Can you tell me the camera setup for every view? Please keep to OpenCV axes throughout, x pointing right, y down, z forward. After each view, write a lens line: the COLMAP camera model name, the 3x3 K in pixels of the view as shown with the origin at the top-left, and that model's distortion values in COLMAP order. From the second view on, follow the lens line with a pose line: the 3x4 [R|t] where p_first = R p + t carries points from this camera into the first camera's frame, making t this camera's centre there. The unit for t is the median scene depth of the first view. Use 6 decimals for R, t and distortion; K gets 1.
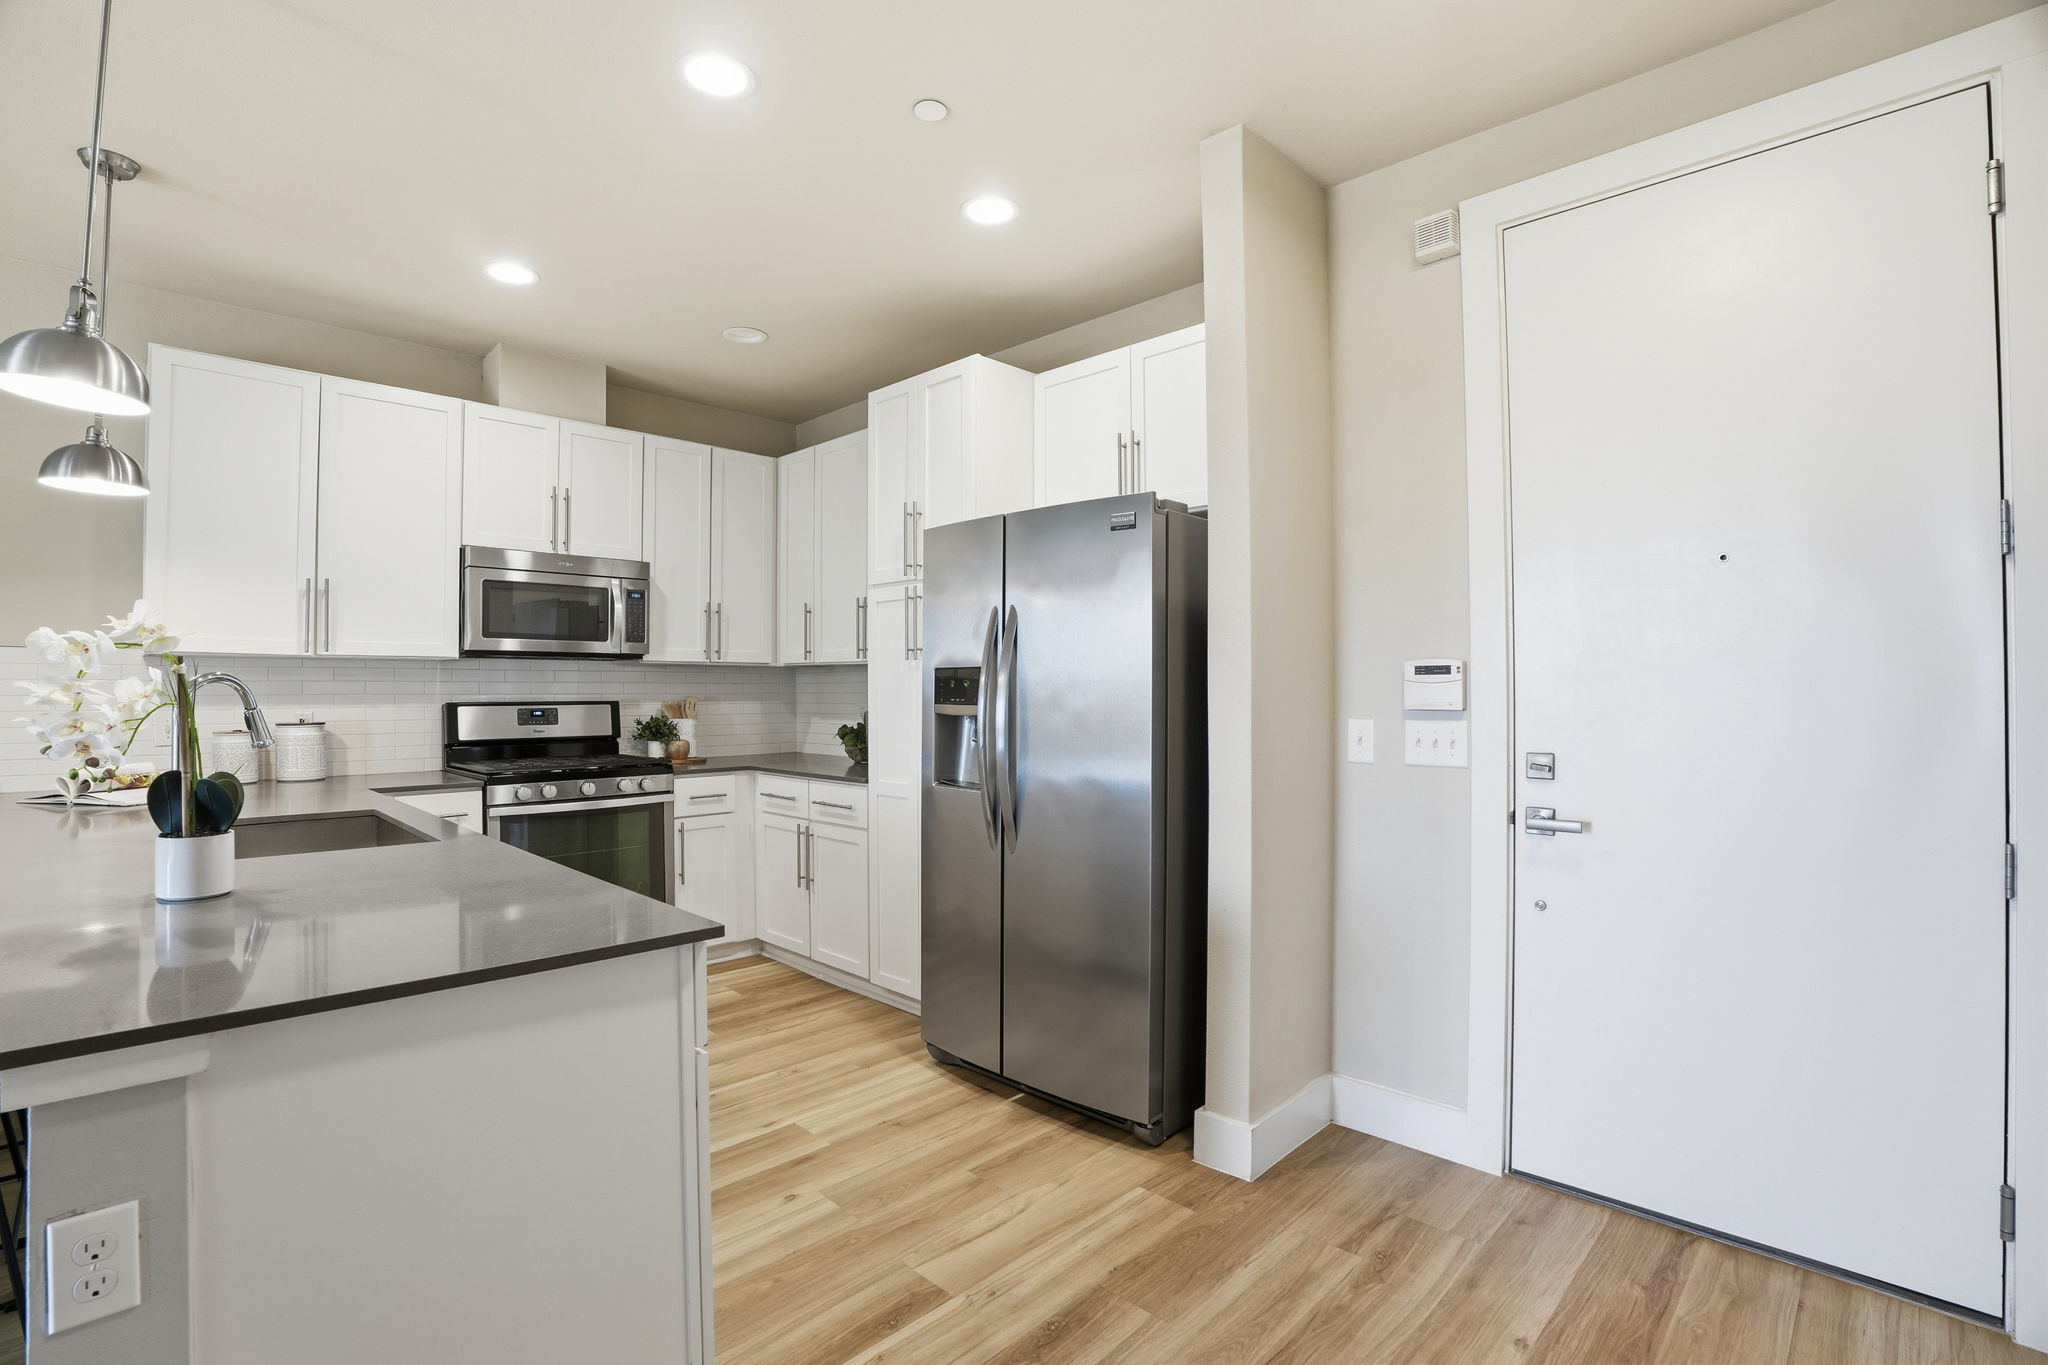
lens RADIAL K [[944.1, 0, 991.1], [0, 944.1, 679.7], [0, 0, 1]] dist [-0.037316, 0.002624]
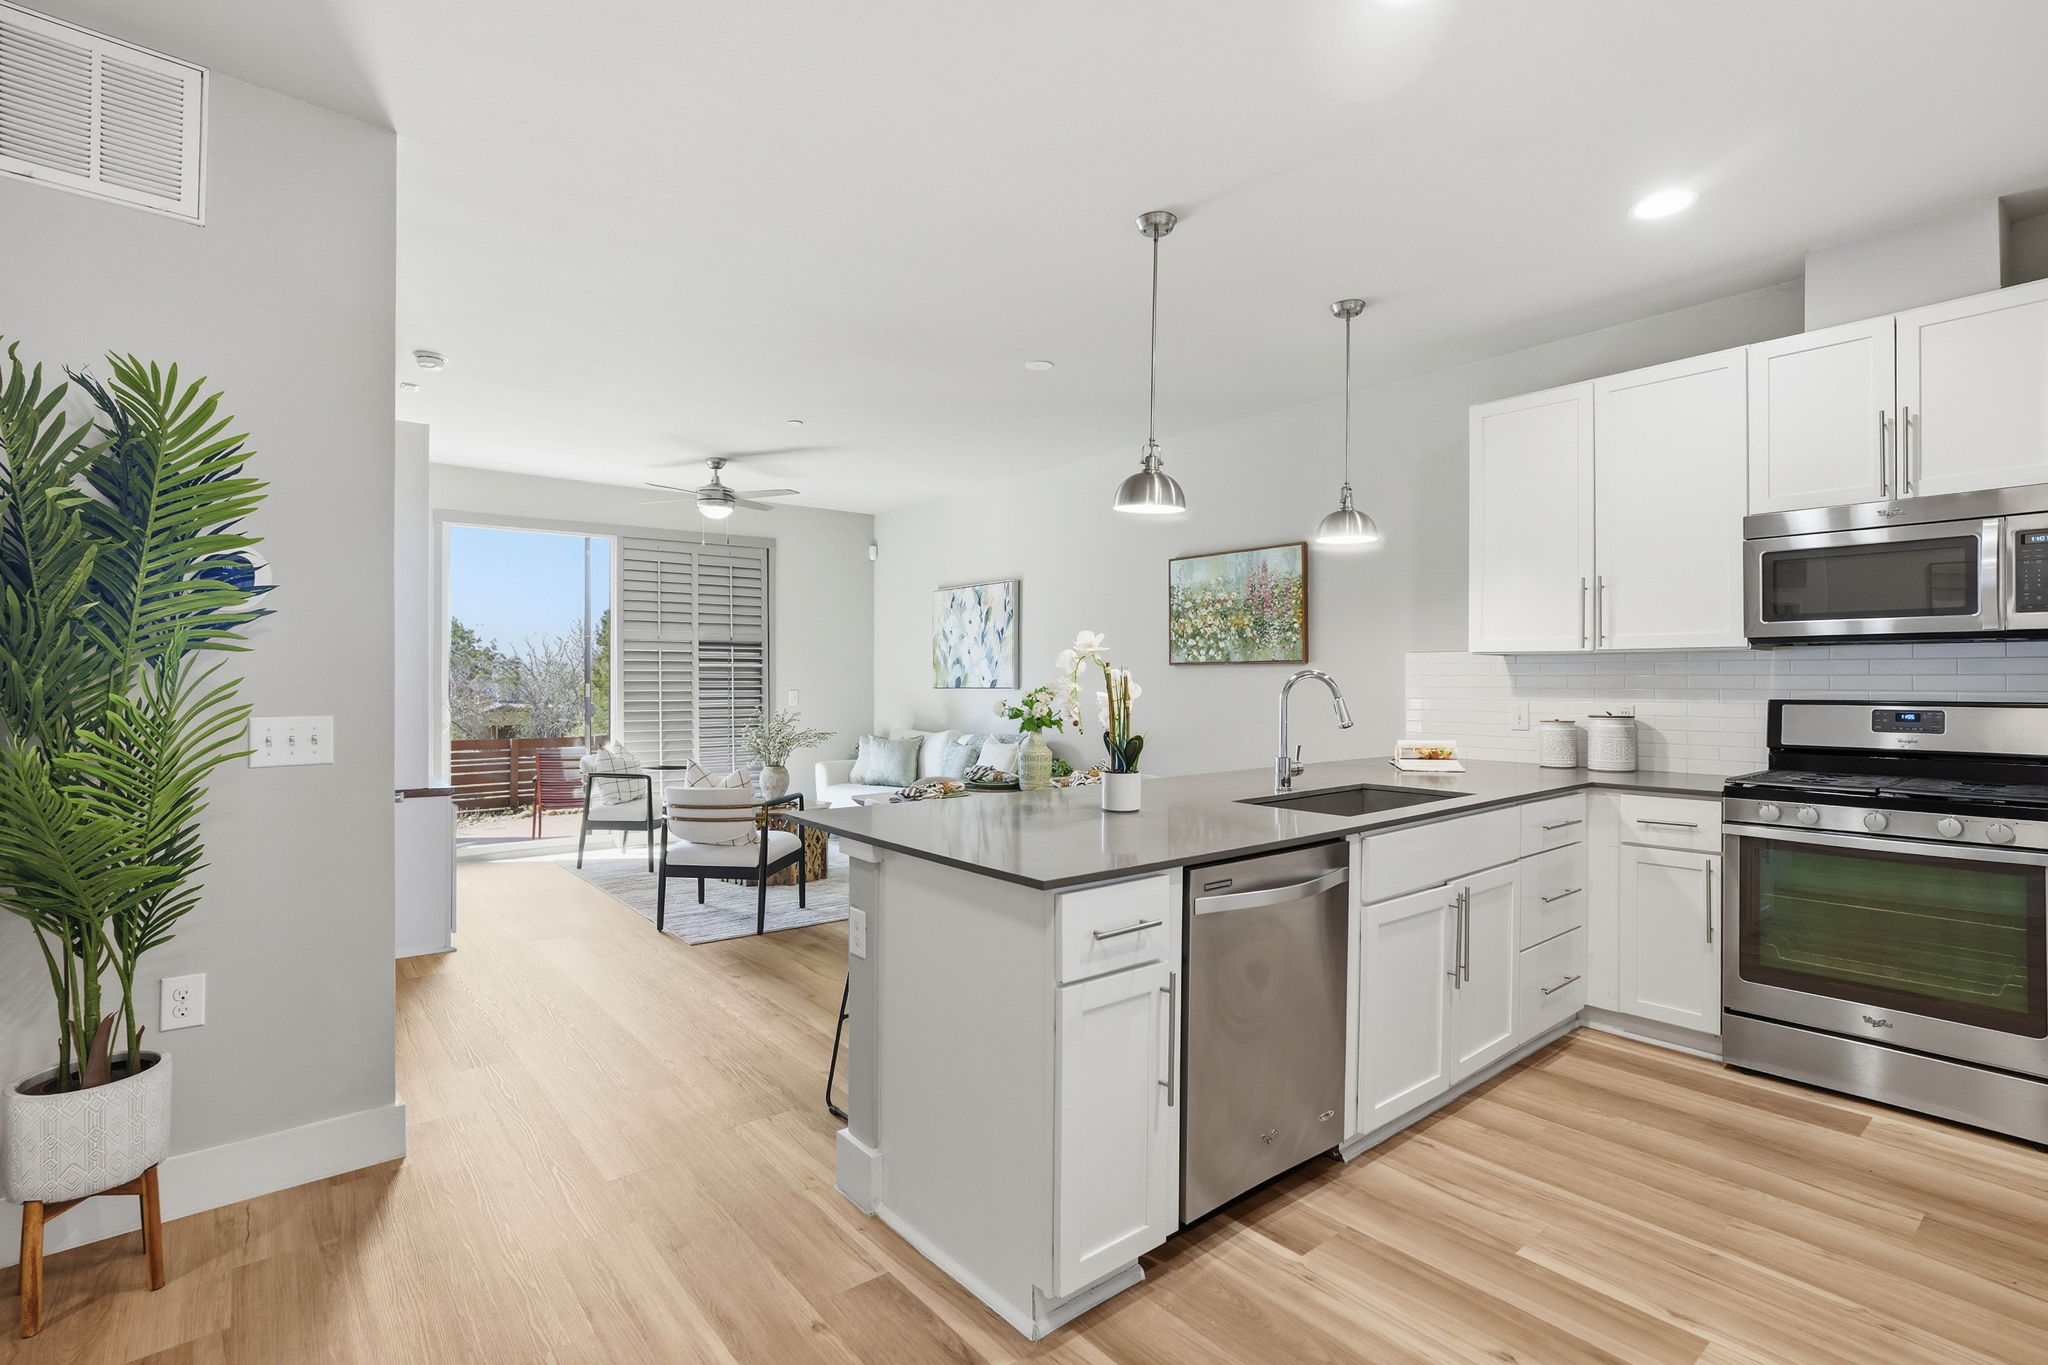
lens RADIAL K [[944.1, 0, 999.3], [0, 944.1, 683.9], [0, 0, 1]] dist [-0.037316, 0.002624]
pose [[-0.127592, 0.007667, -0.991797, 0.356529], [0.009384, 0.999935, 0.006522, -0.001804], [0.991782, -0.008475, -0.127656, 0.426341]]
